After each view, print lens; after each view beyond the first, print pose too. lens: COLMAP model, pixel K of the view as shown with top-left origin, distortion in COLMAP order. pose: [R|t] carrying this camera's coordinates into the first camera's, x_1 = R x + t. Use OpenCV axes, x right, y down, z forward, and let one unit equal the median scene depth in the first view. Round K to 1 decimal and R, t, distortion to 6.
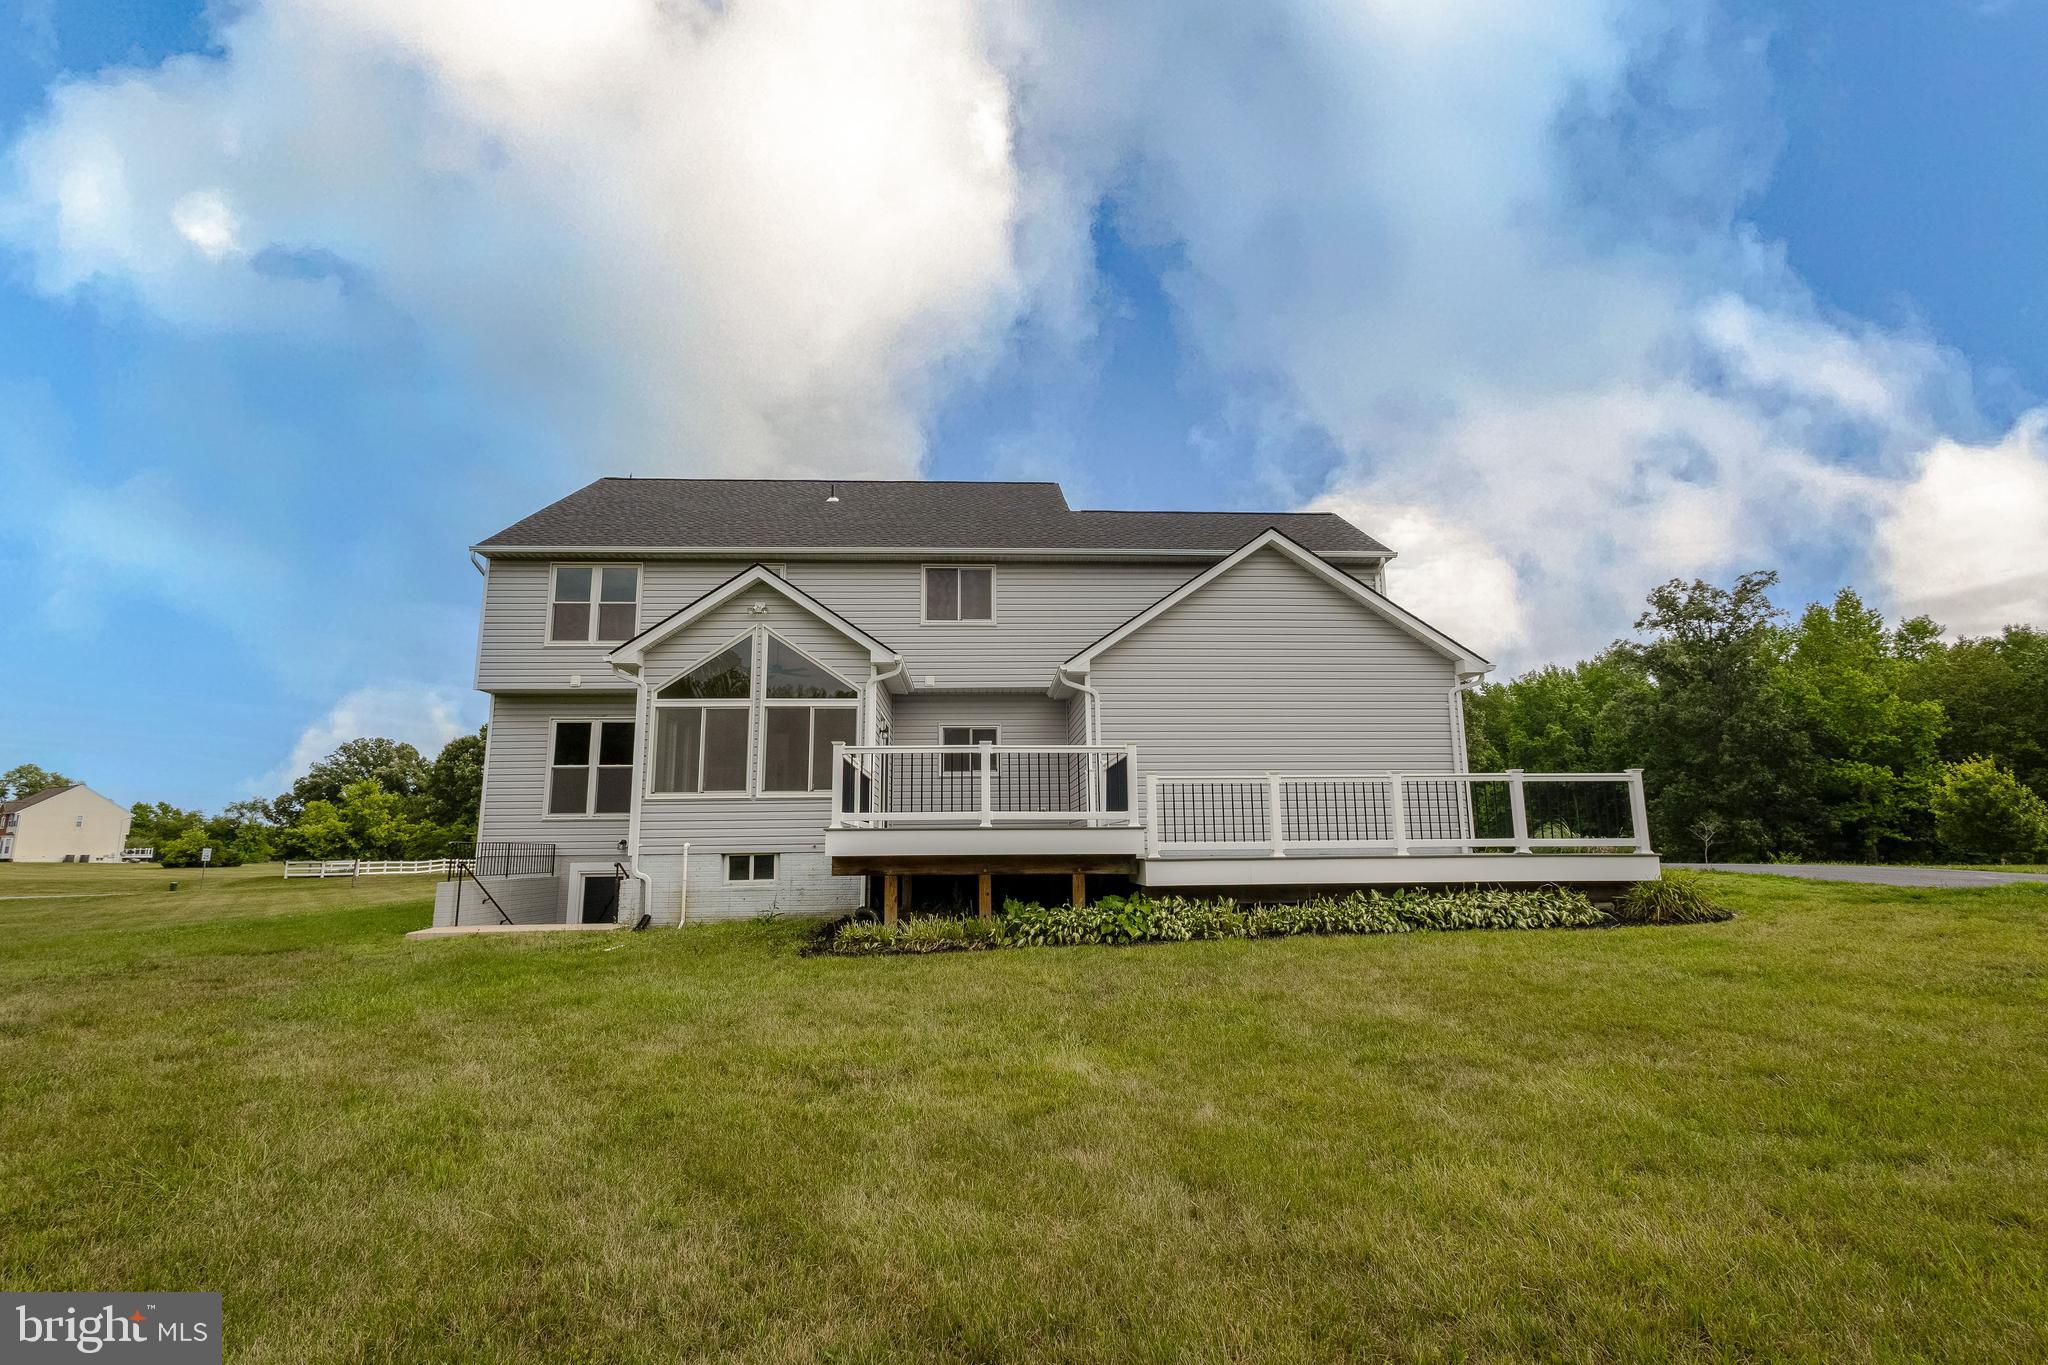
lens RADIAL K [[935.5, 0, 1027.9], [0, 935.5, 685.4], [0, 0, 1]] dist [0.014635, -0.004007]
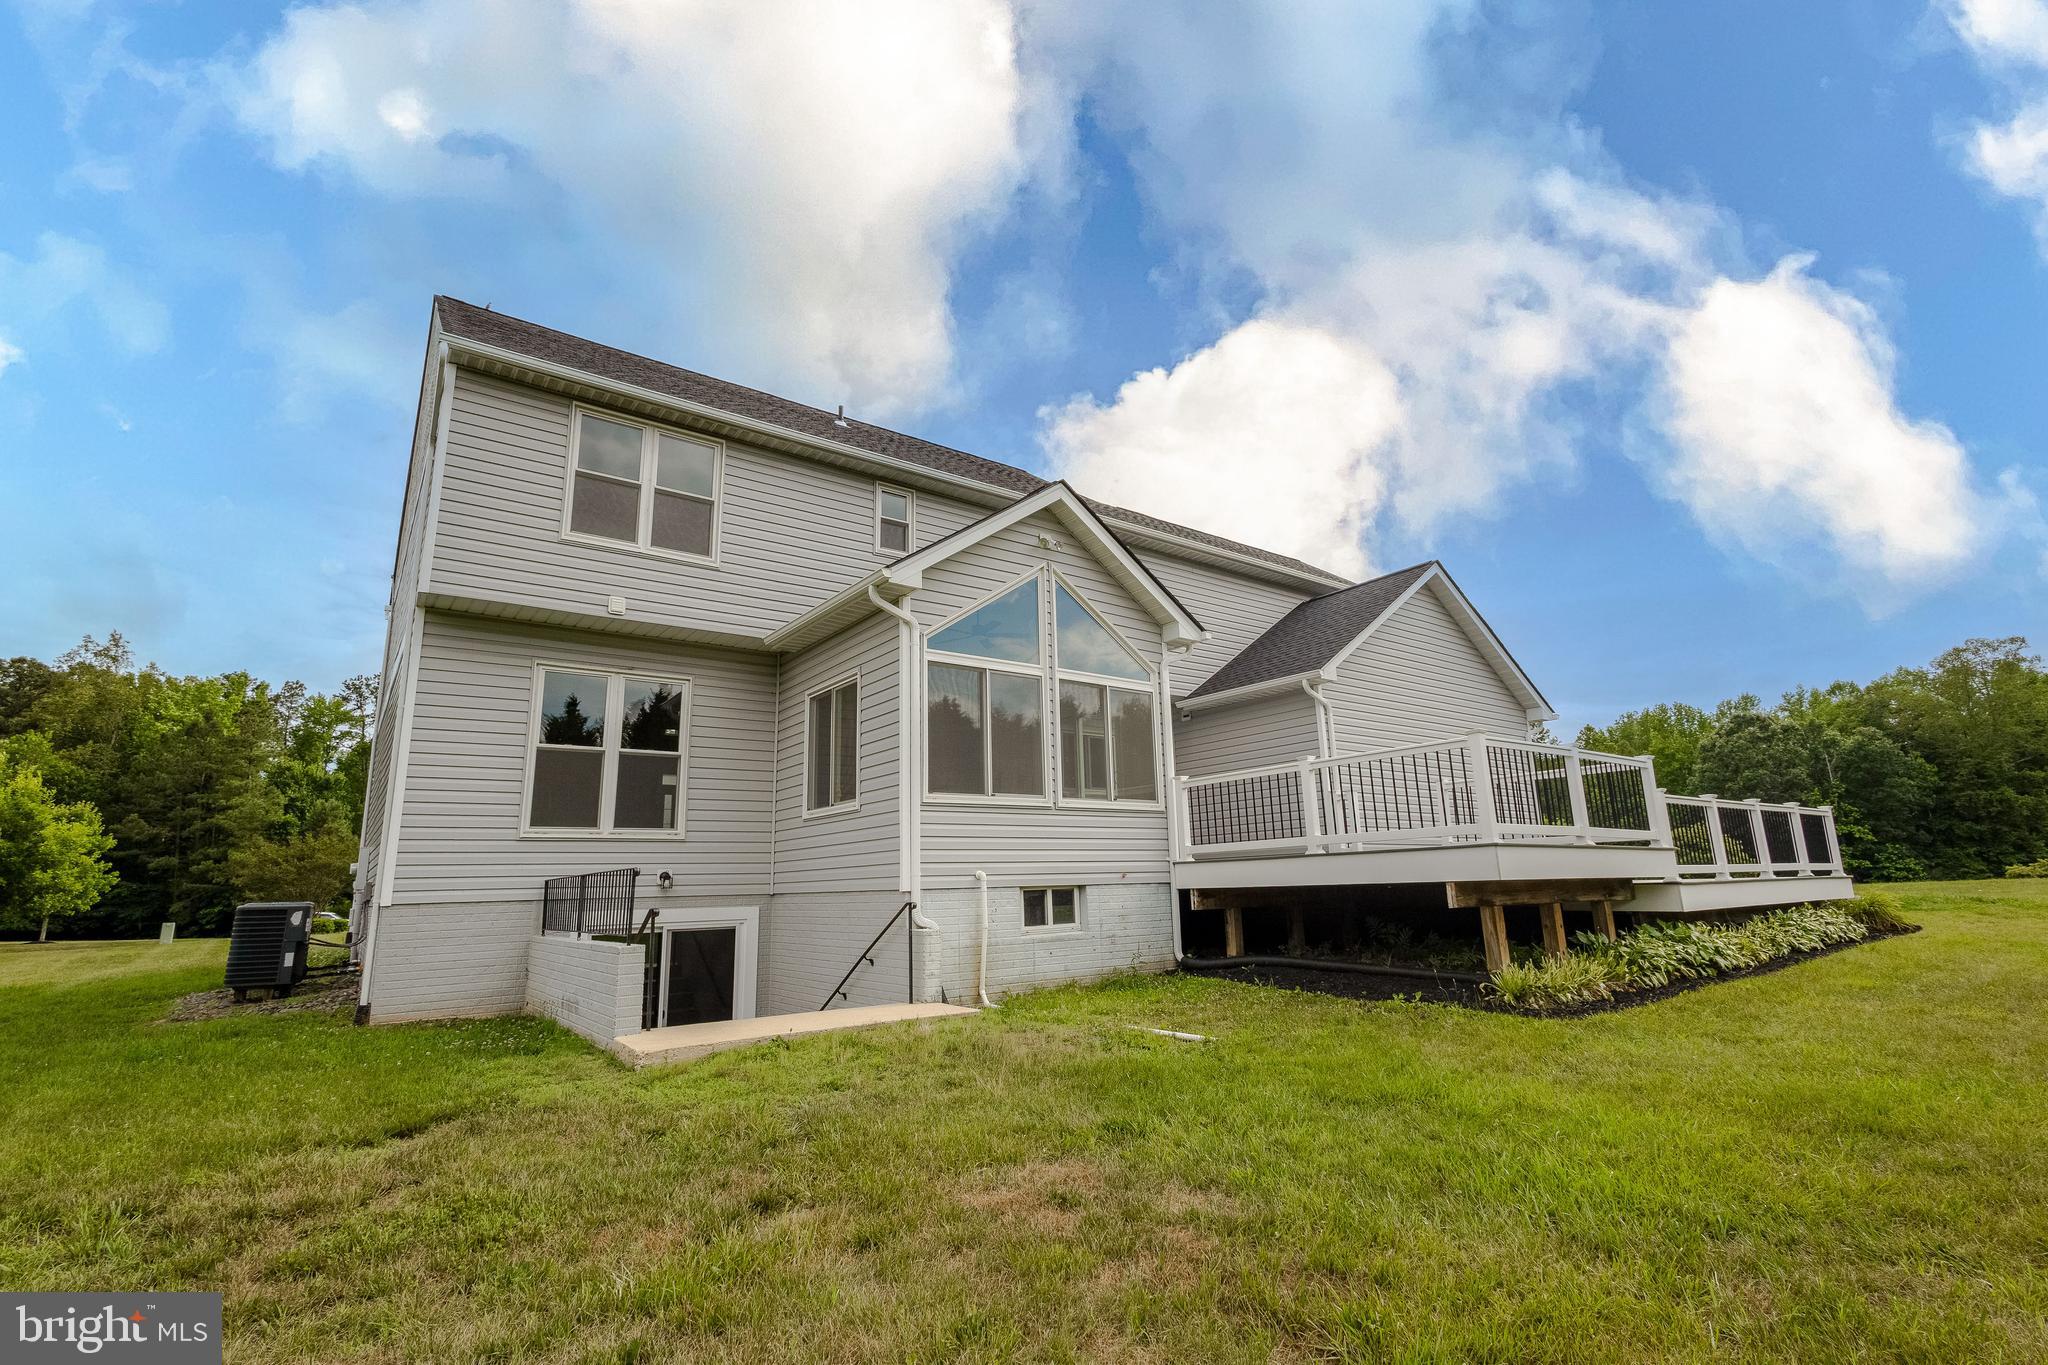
lens RADIAL K [[935.5, 0, 1032.0], [0, 935.5, 681.5], [0, 0, 1]] dist [0.014635, -0.004007]
pose [[0.834448, 0.109728, 0.540052, -0.694742], [-0.079798, 0.993707, -0.078604, 0.083792], [-0.545278, 0.022496, 0.837953, 0.422804]]
